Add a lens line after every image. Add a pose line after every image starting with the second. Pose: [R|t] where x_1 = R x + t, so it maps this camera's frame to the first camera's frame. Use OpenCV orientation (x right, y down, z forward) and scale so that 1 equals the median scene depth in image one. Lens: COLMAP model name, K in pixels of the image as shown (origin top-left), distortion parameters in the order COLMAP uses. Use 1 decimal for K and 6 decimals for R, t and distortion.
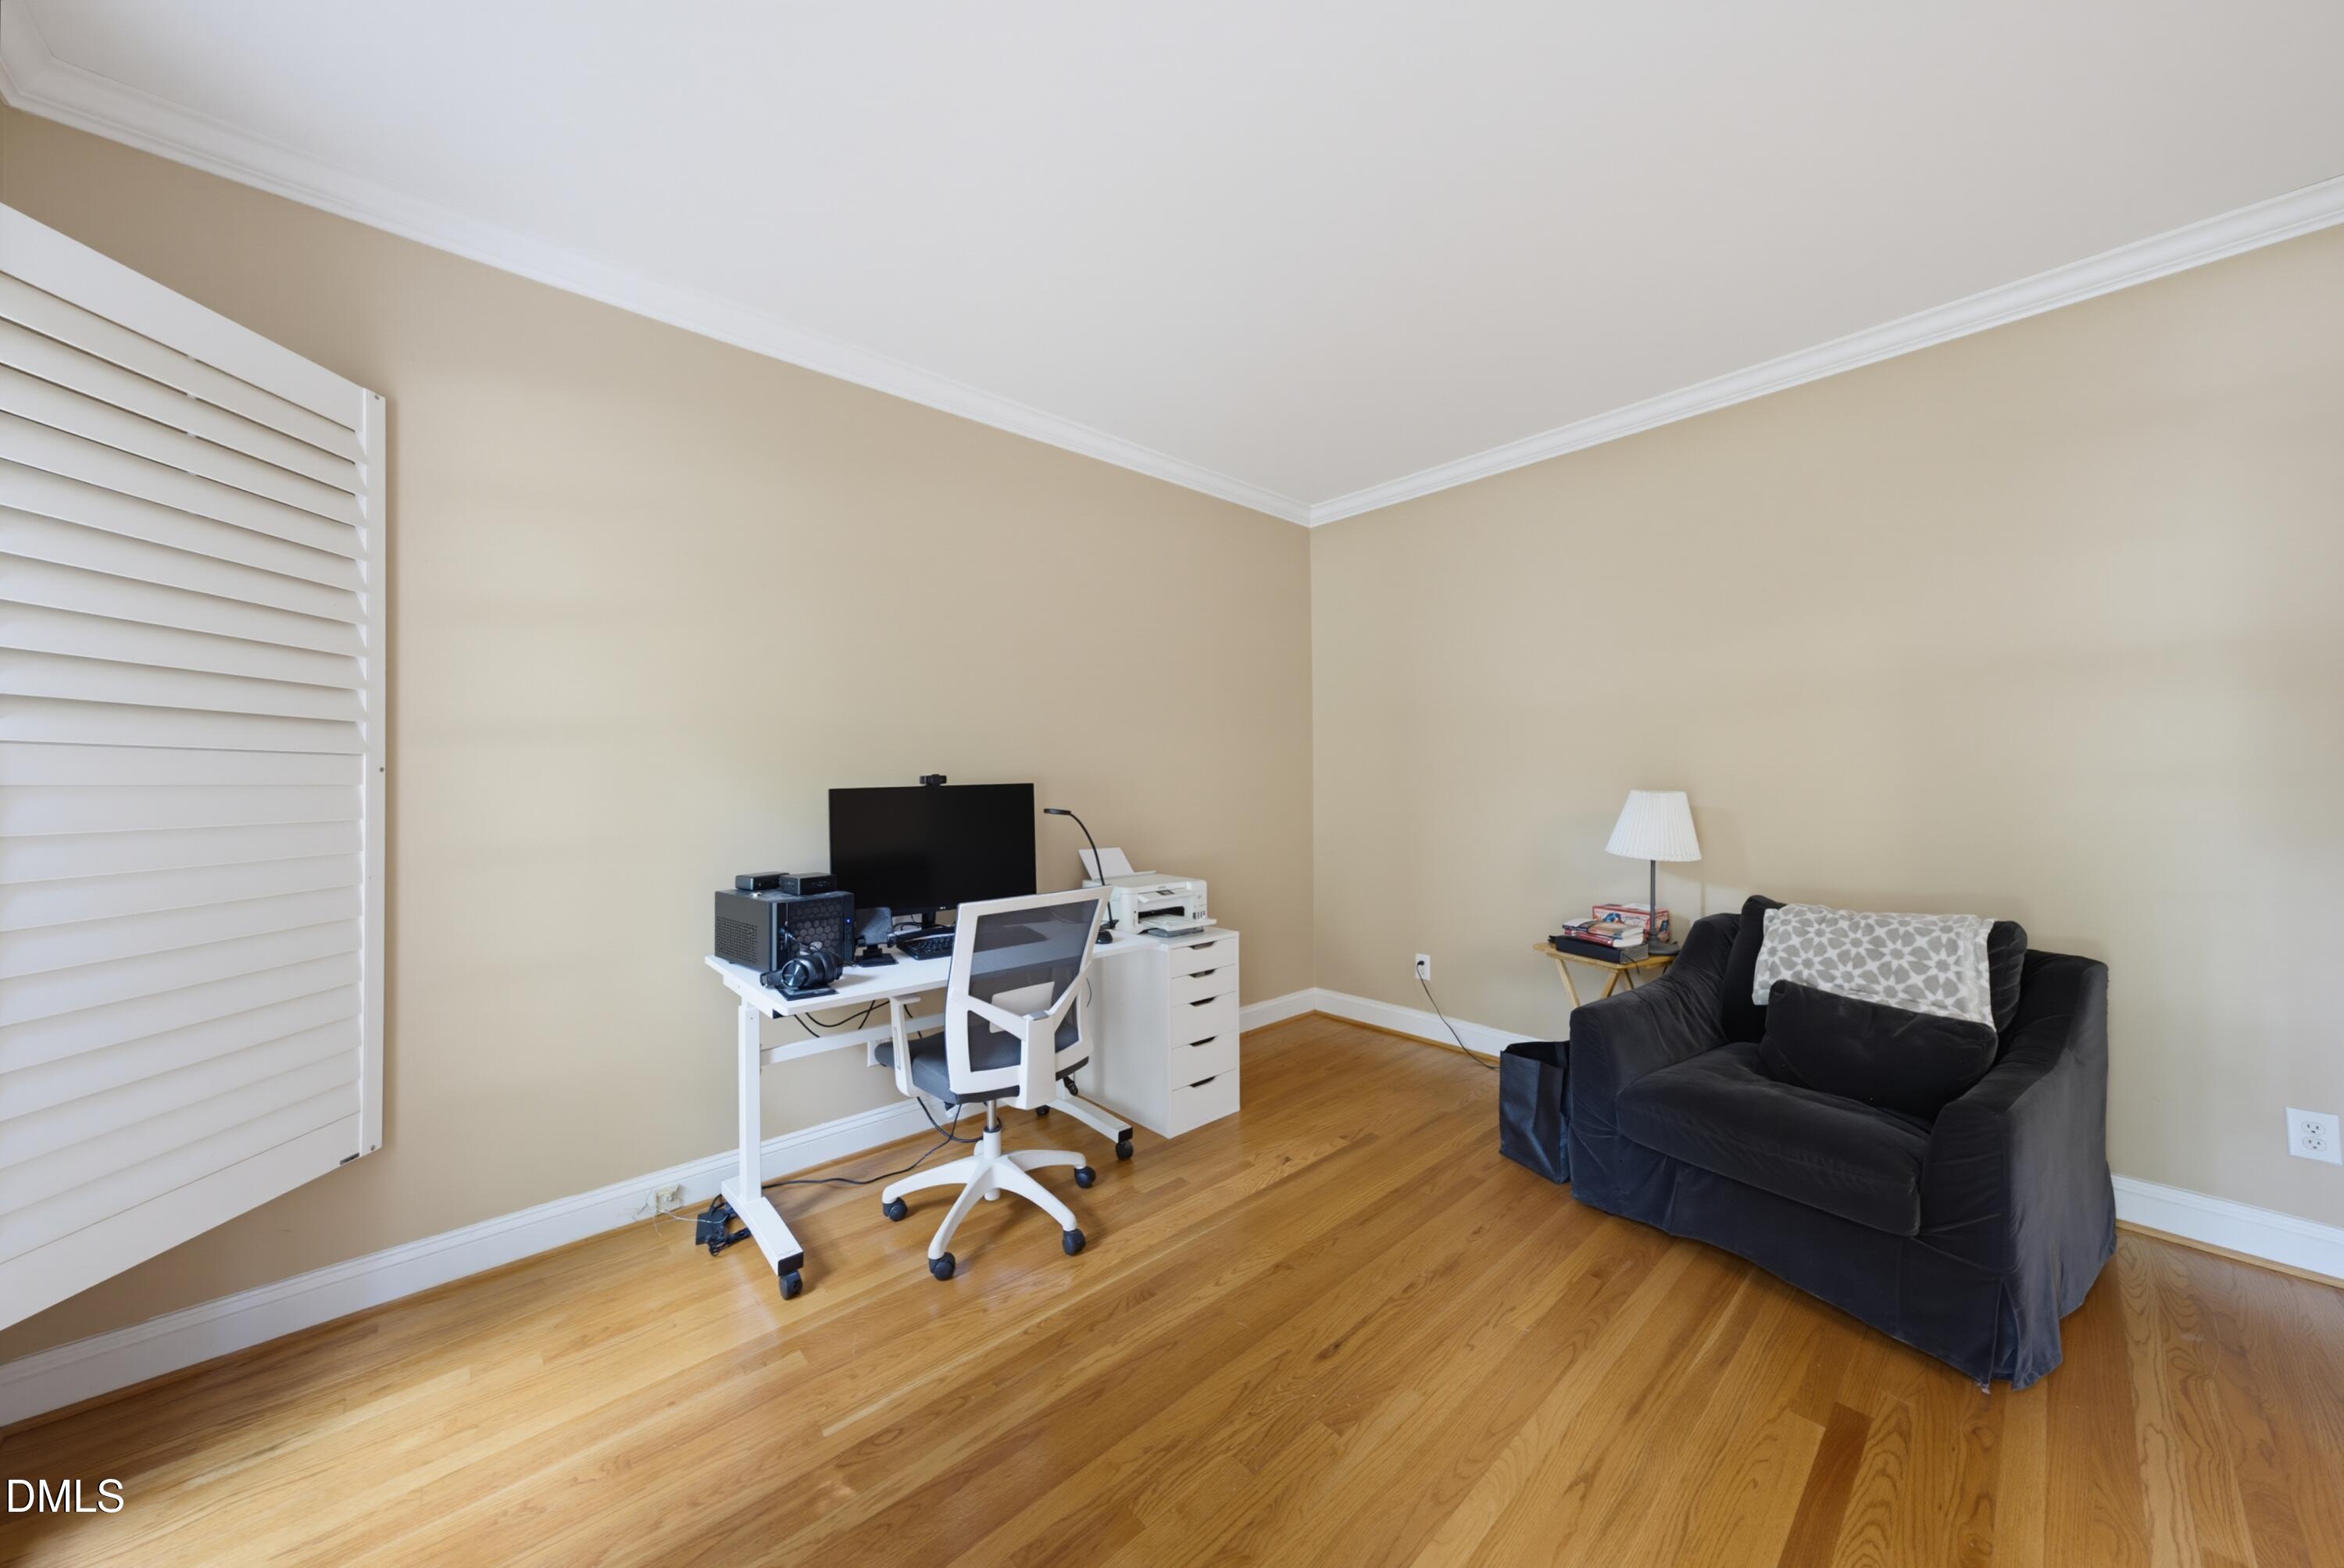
lens RADIAL K [[804.2, 0, 1147.9], [0, 804.2, 765.1], [0, 0, 1]] dist [0.000851, 0.000118]
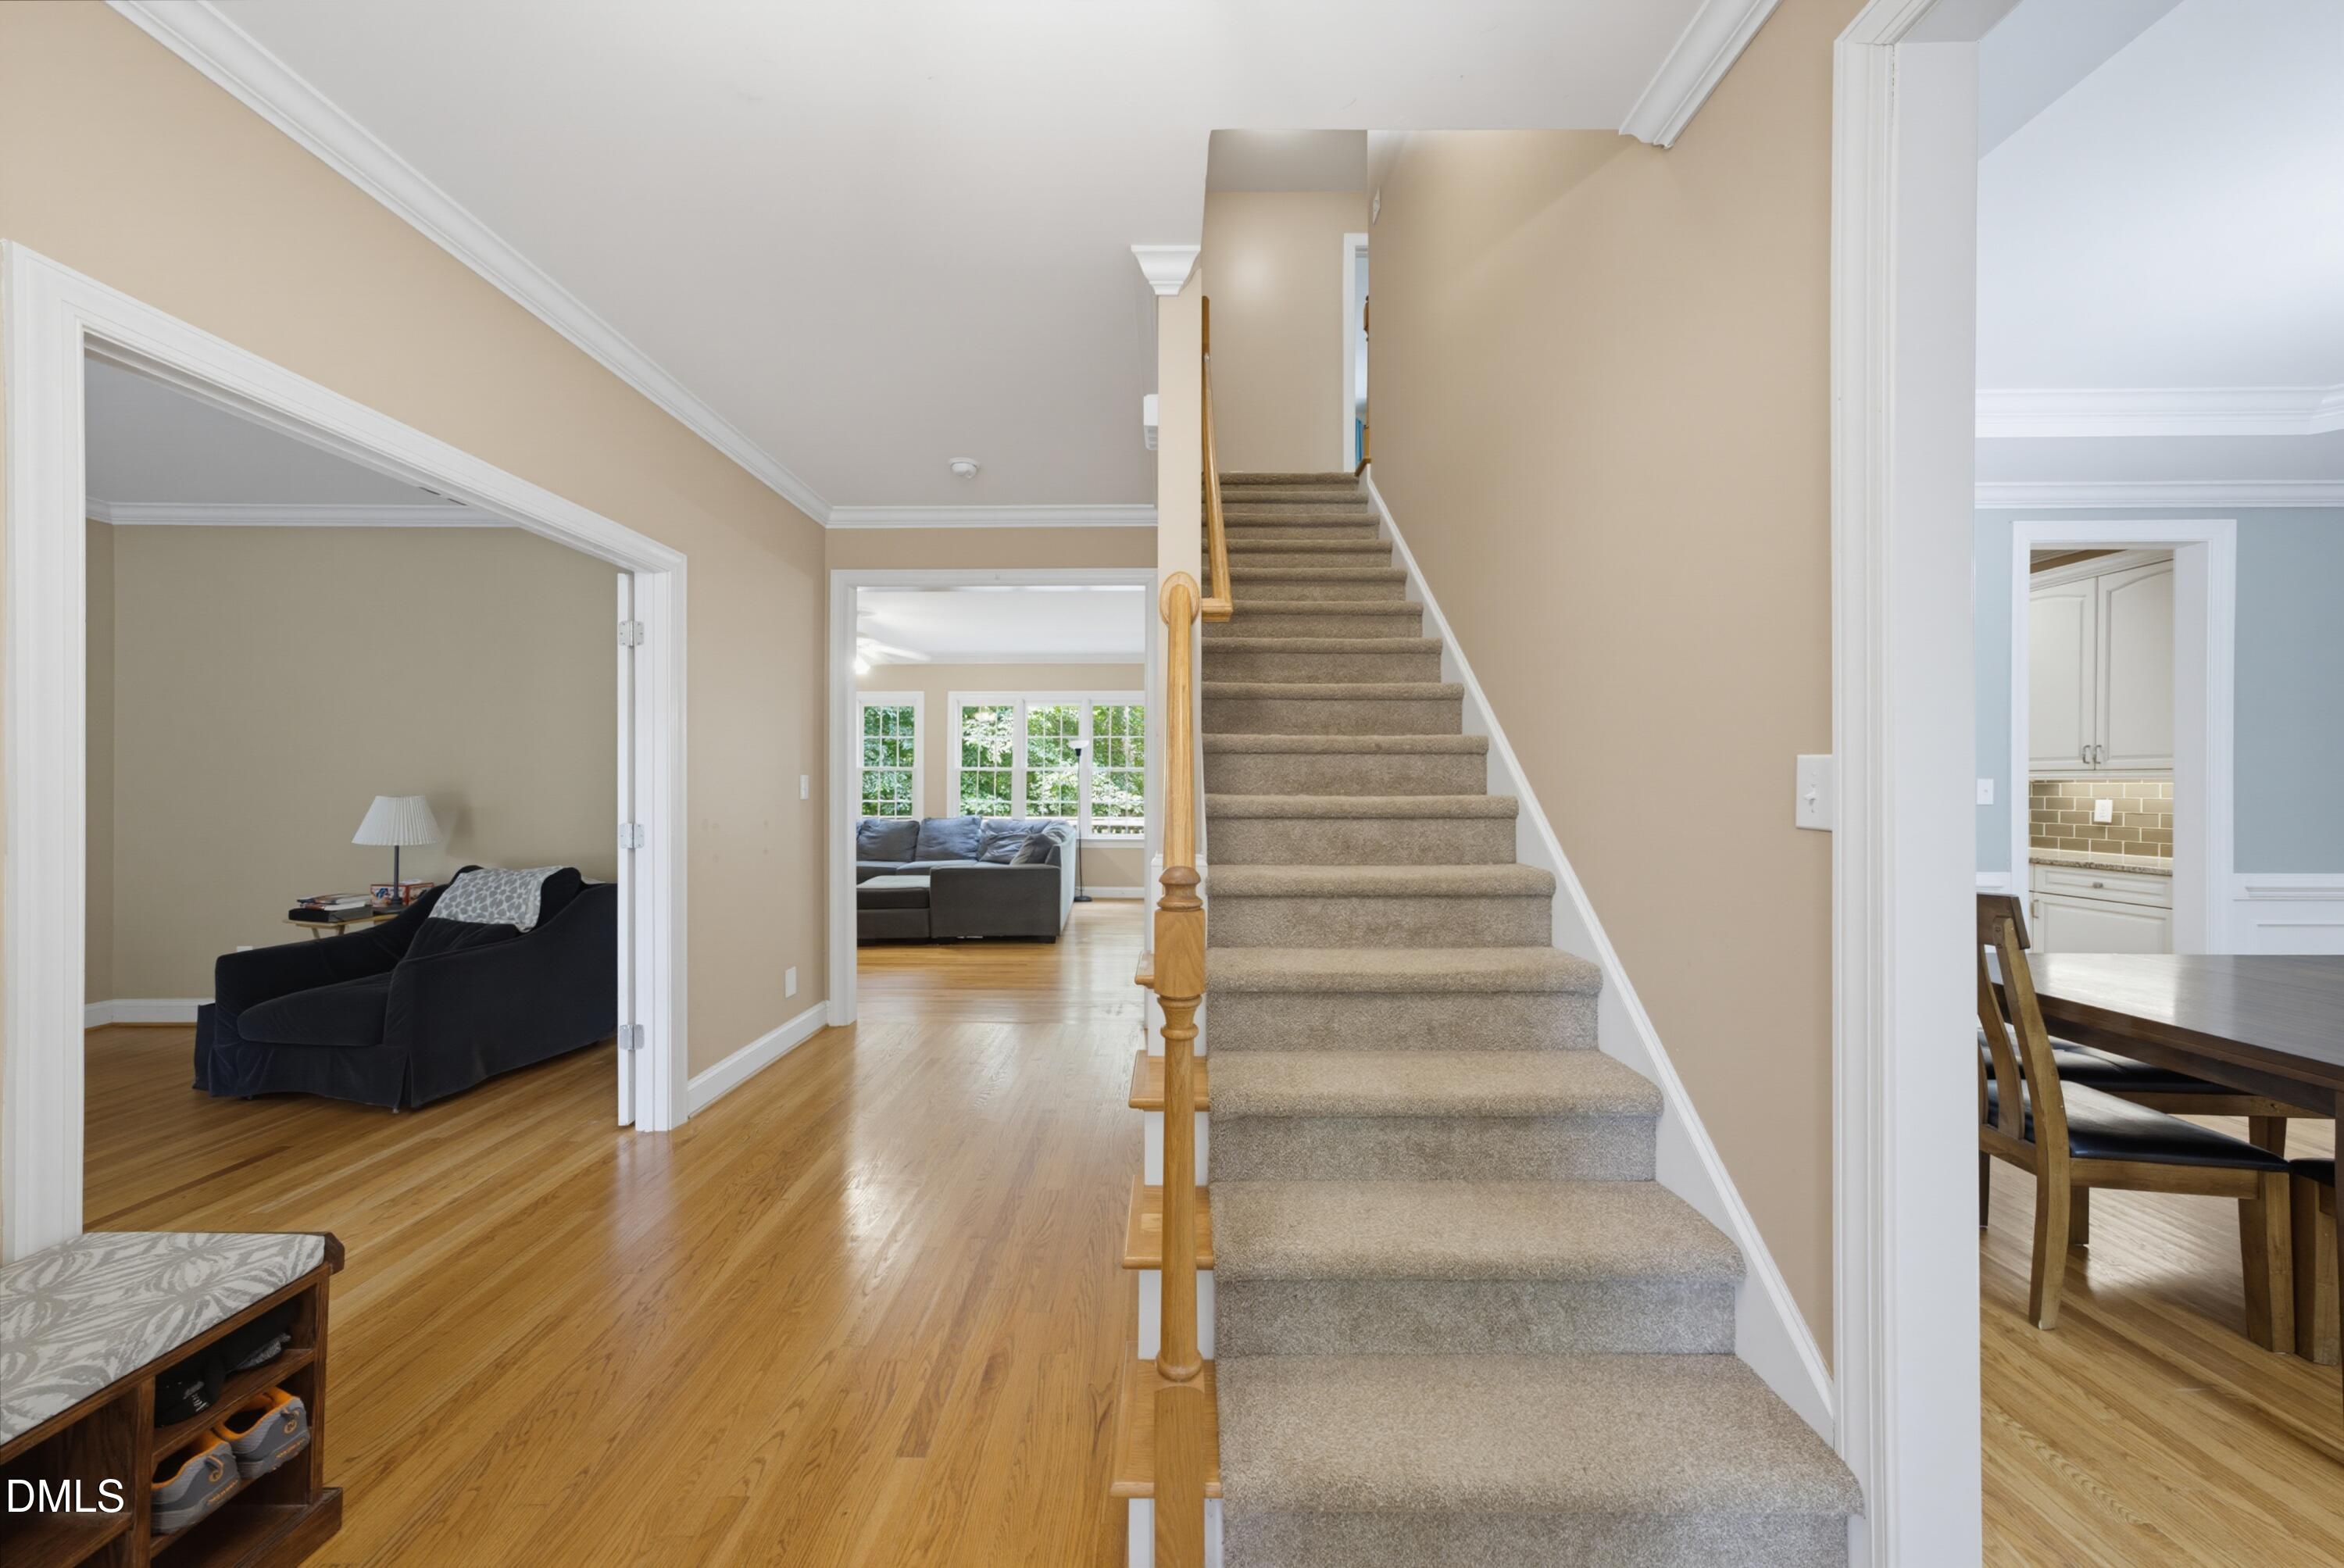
lens RADIAL K [[806.0, 0, 1179.9], [0, 806.0, 789.2], [0, 0, 1]] dist [-0.030119, 0.012143]
pose [[0.655940, 0.002128, 0.754810, 0.576356], [-0.013637, 0.999866, 0.009032, -0.013012], [-0.754689, -0.016218, 0.655882, -1.082201]]
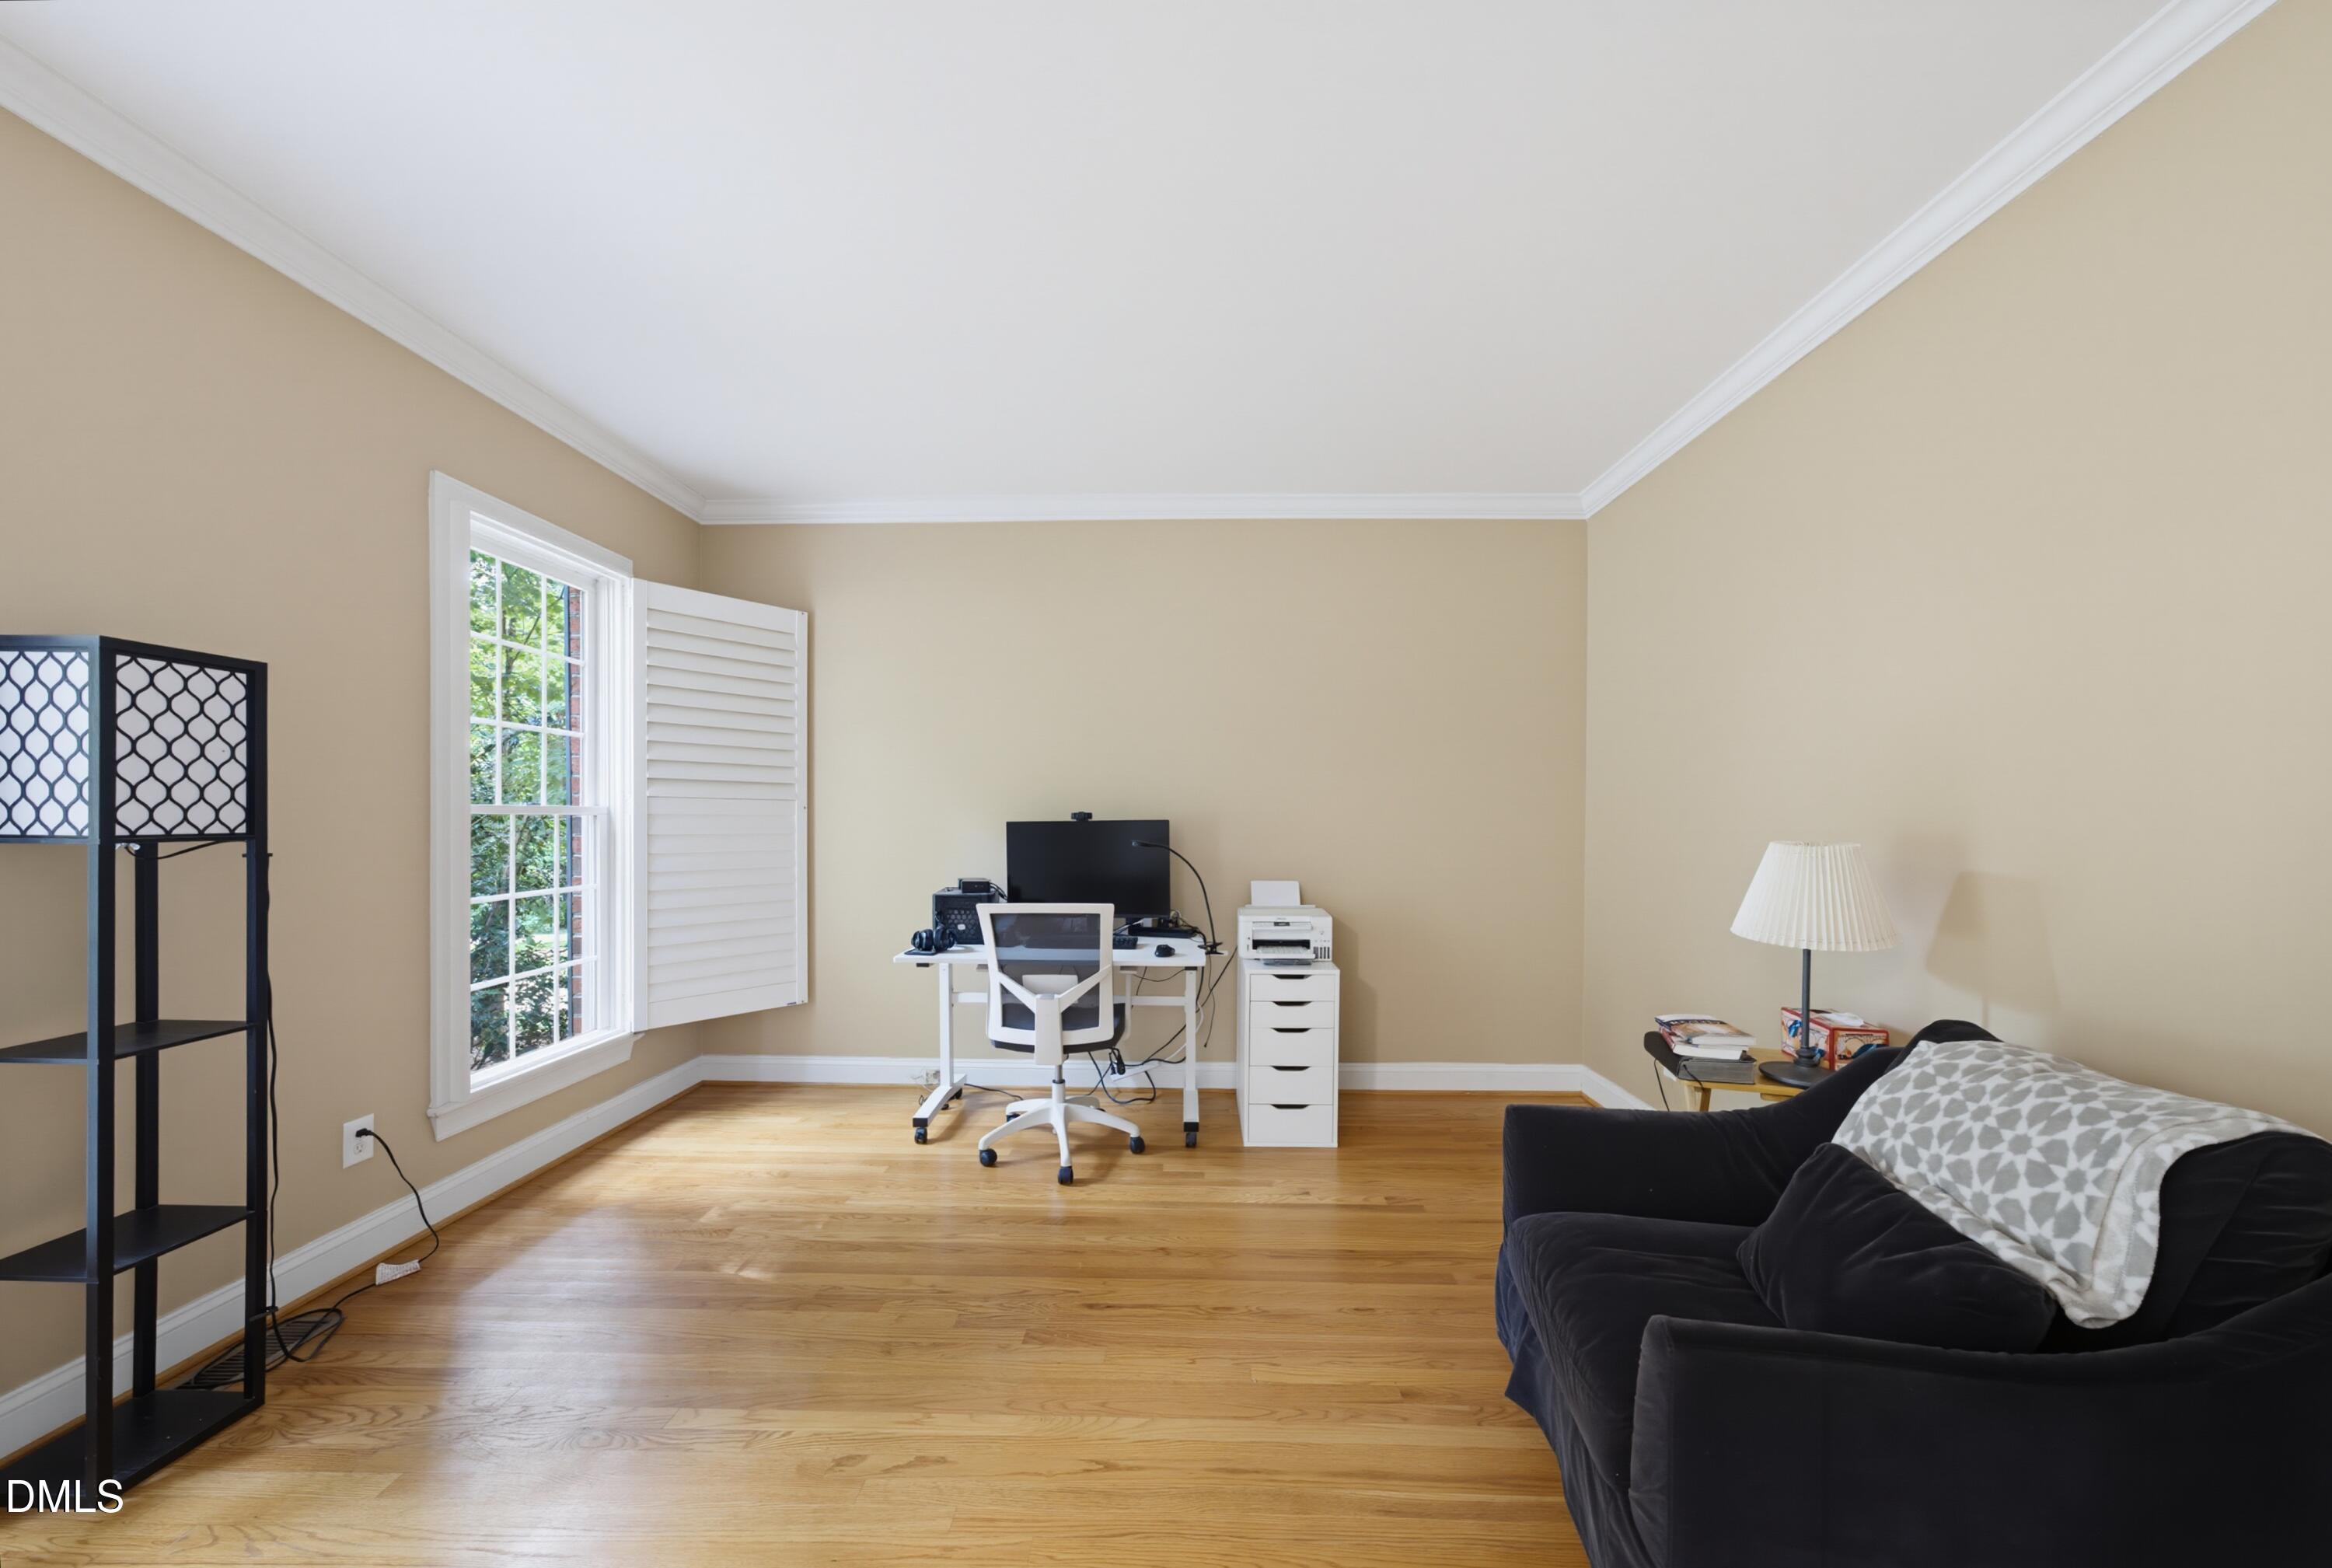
lens RADIAL K [[801.9, 0, 1173.8], [0, 801.9, 789.1], [0, 0, 1]] dist [-0.030119, 0.012143]
pose [[0.725578, -0.010134, -0.688065, 0.835617], [0.007139, 0.999949, -0.007198, -0.016721], [0.688103, 0.000311, 0.725613, 0.172210]]
